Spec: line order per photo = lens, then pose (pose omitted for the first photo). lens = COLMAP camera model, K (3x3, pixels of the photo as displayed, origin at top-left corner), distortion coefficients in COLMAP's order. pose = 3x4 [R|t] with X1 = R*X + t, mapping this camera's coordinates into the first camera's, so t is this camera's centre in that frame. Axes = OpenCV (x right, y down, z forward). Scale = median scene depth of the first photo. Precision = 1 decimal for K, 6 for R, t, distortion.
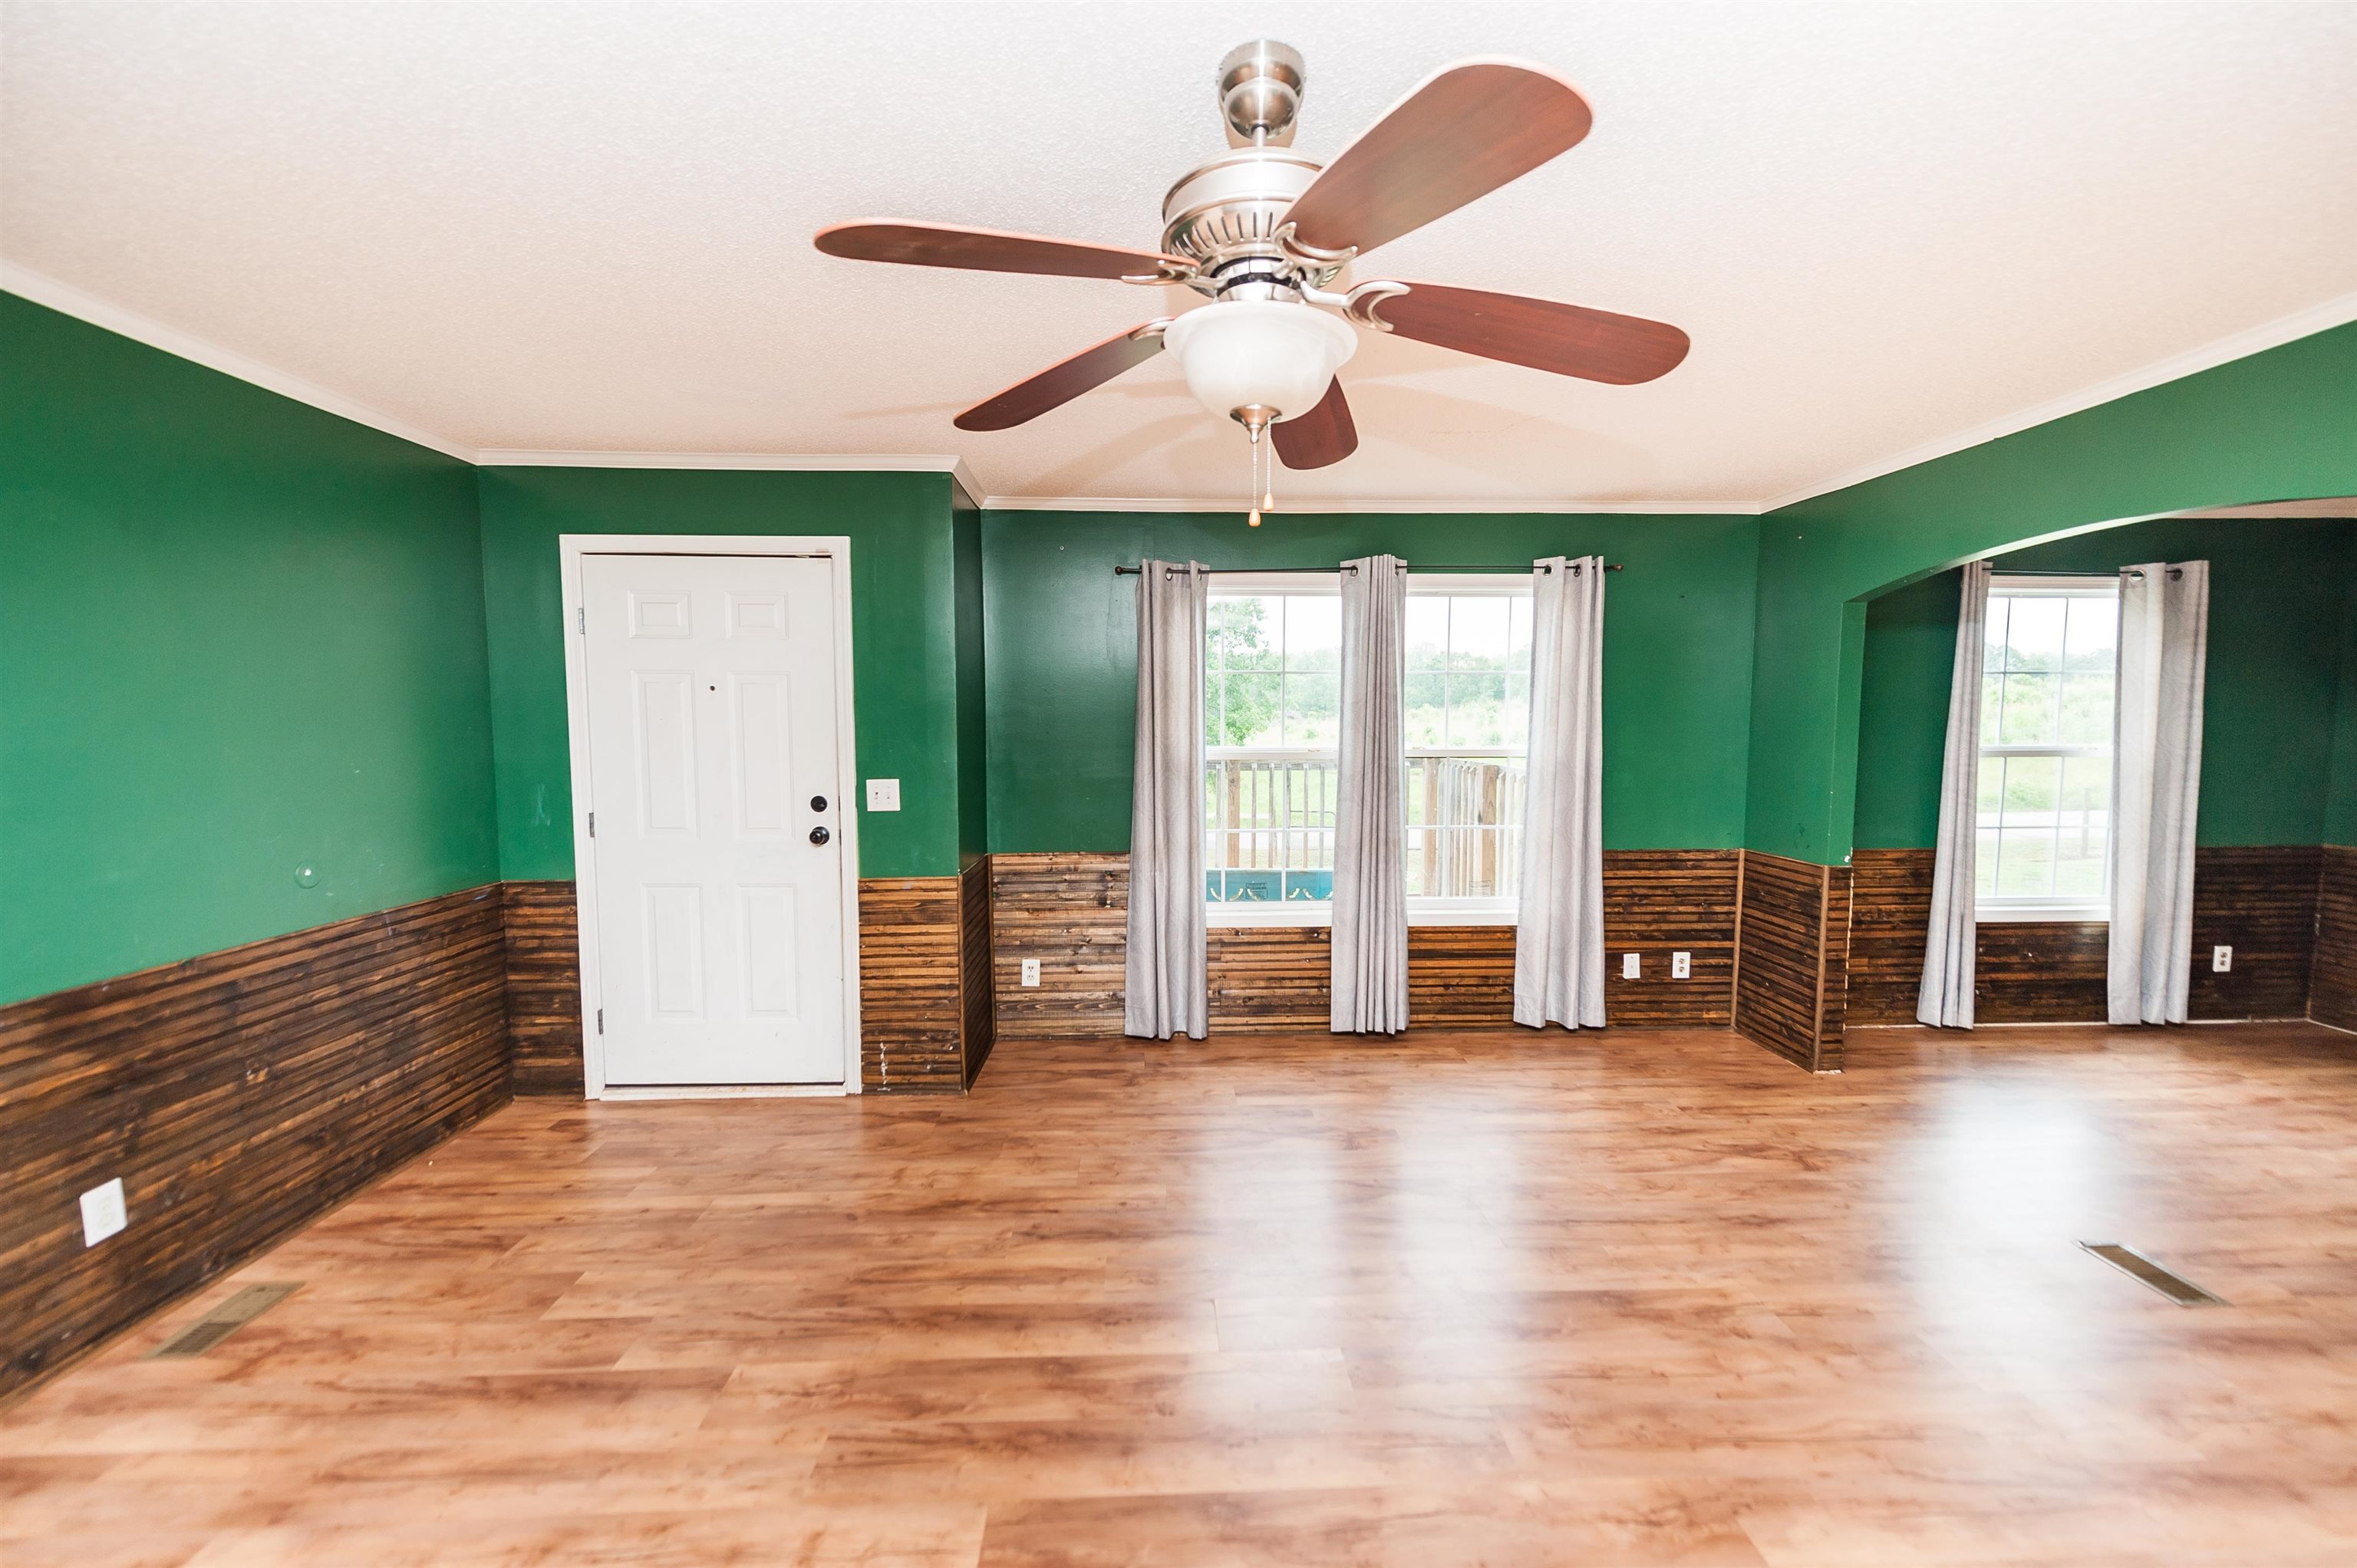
lens RADIAL K [[911.8, 0, 1184.6], [0, 911.8, 789.6], [0, 0, 1]] dist [0.005082, -0.000300]
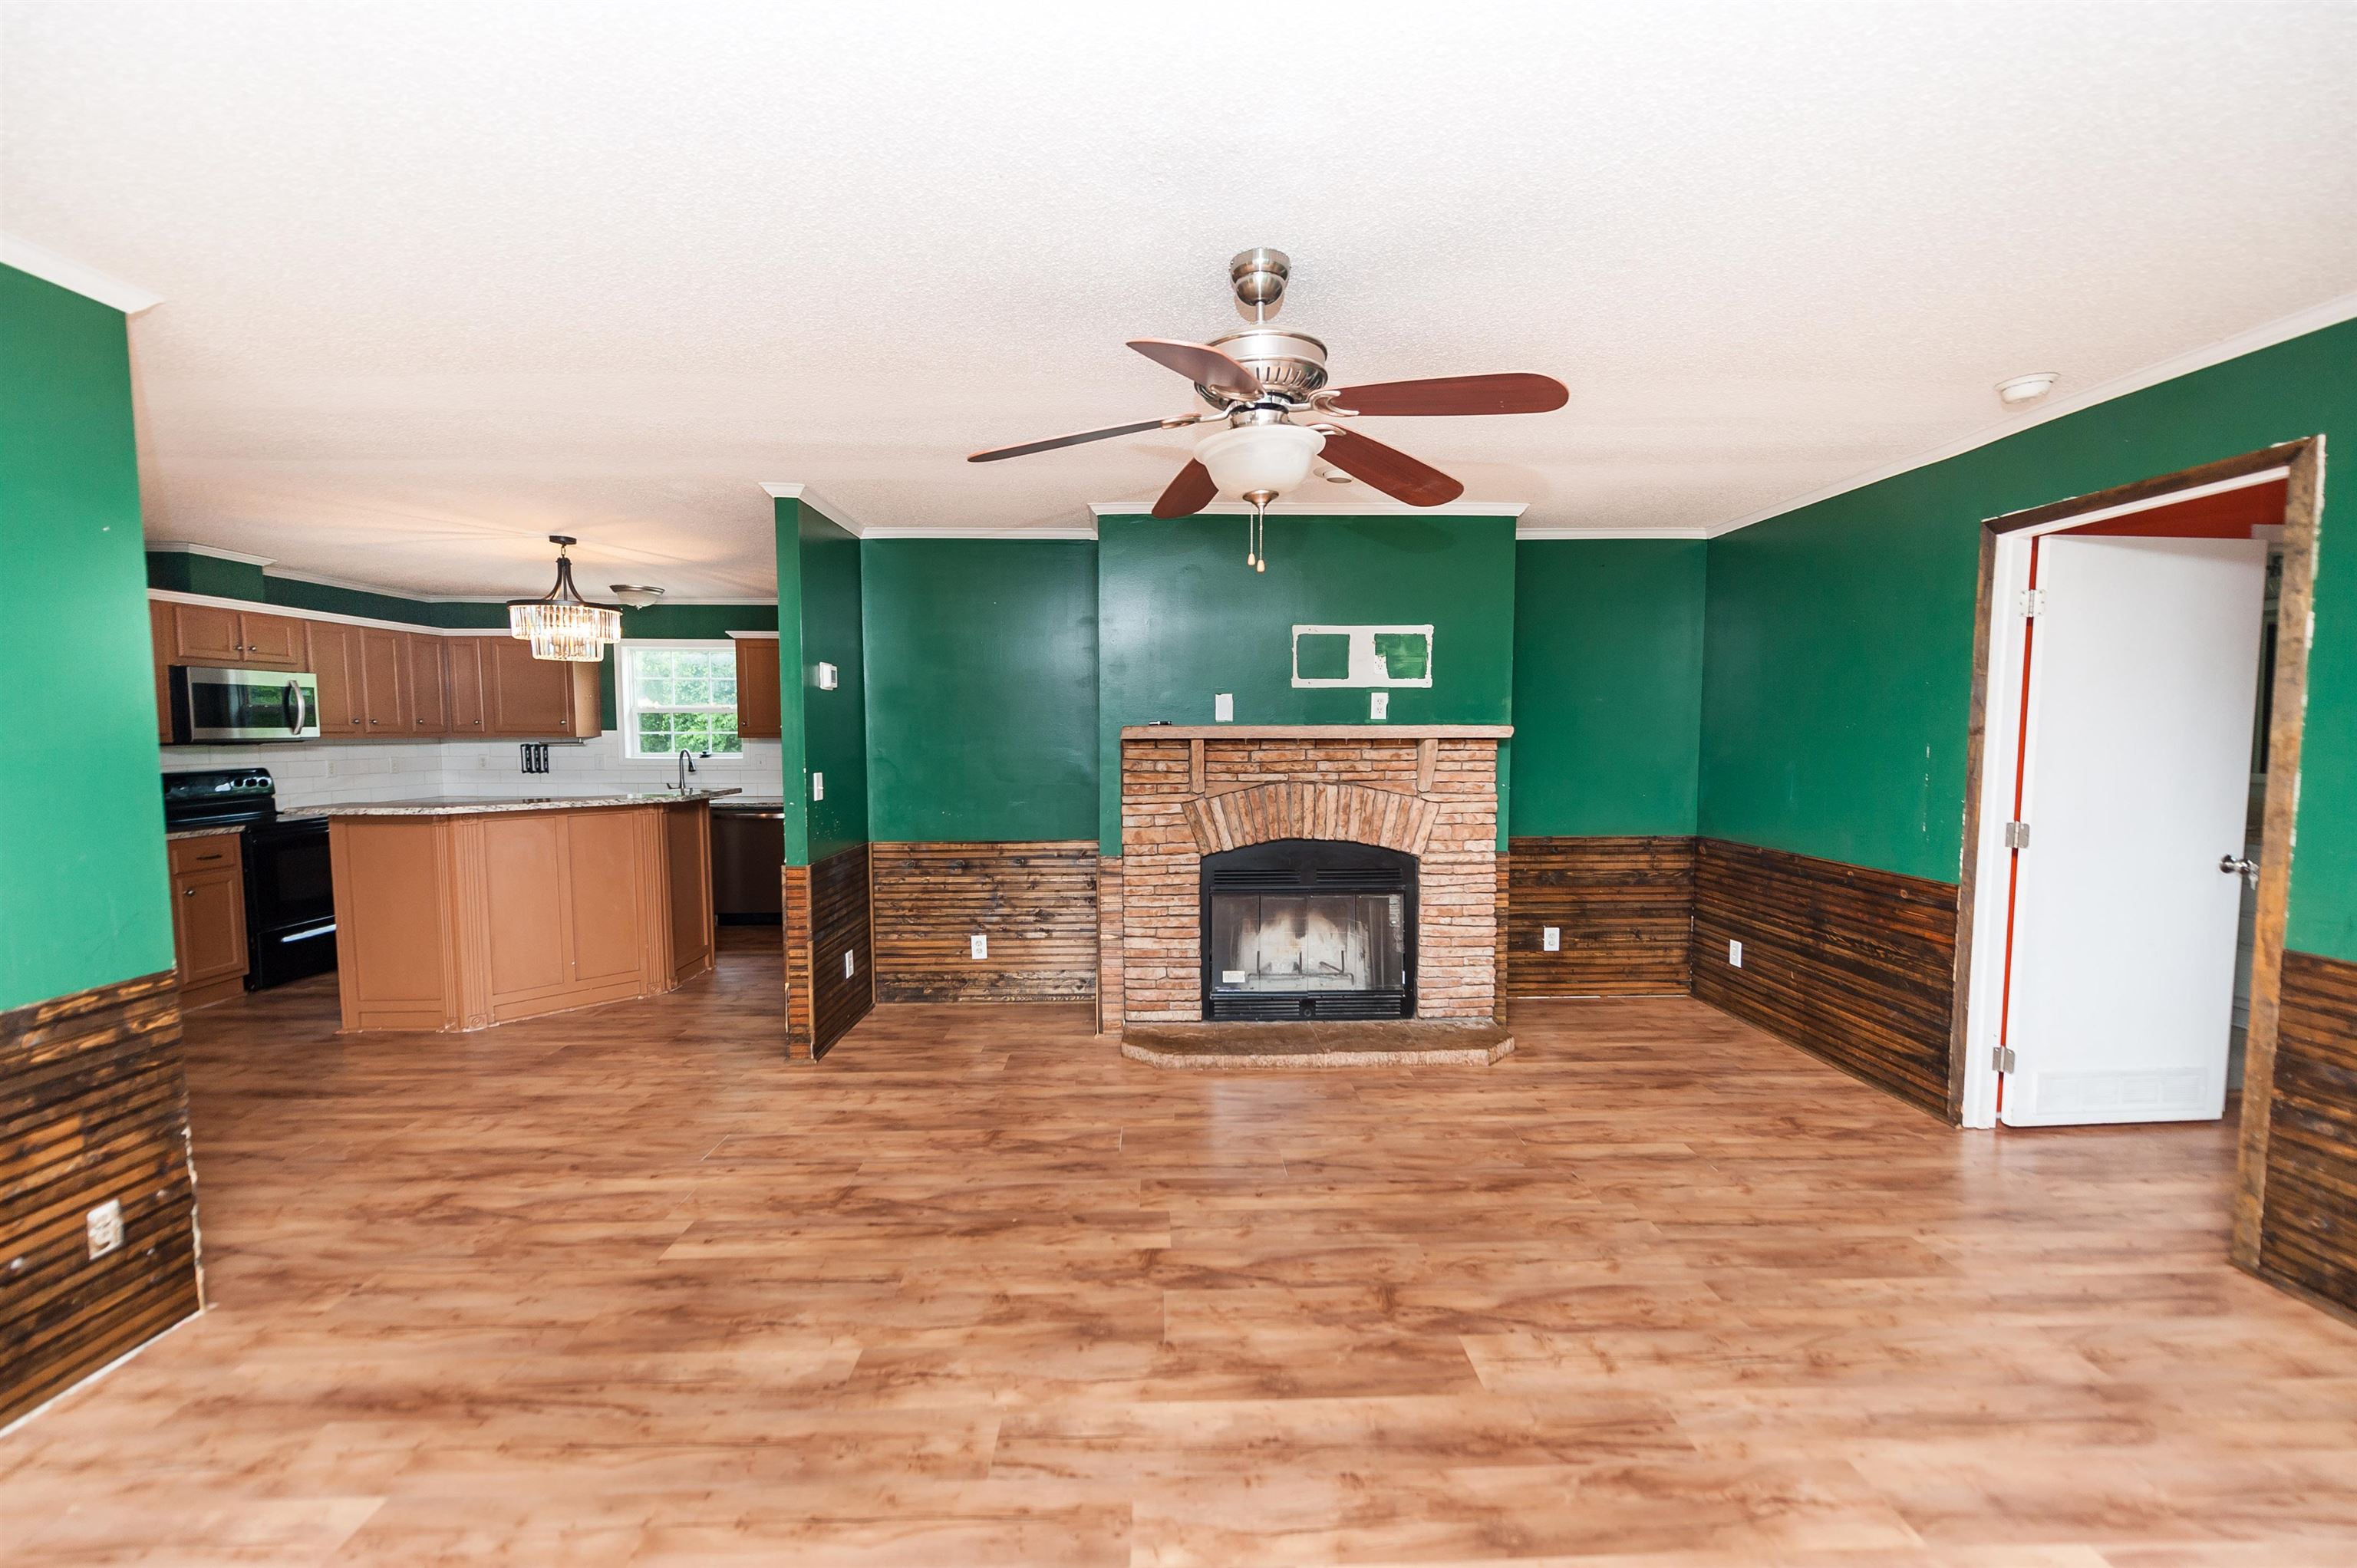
lens RADIAL K [[911.8, 0, 1184.6], [0, 911.8, 789.6], [0, 0, 1]] dist [0.005082, -0.000300]
pose [[-0.999706, 0.001146, 0.024204, 0.054974], [0.004729, 0.988902, 0.148491, -0.055004], [-0.023766, 0.148562, -0.988617, 0.830982]]
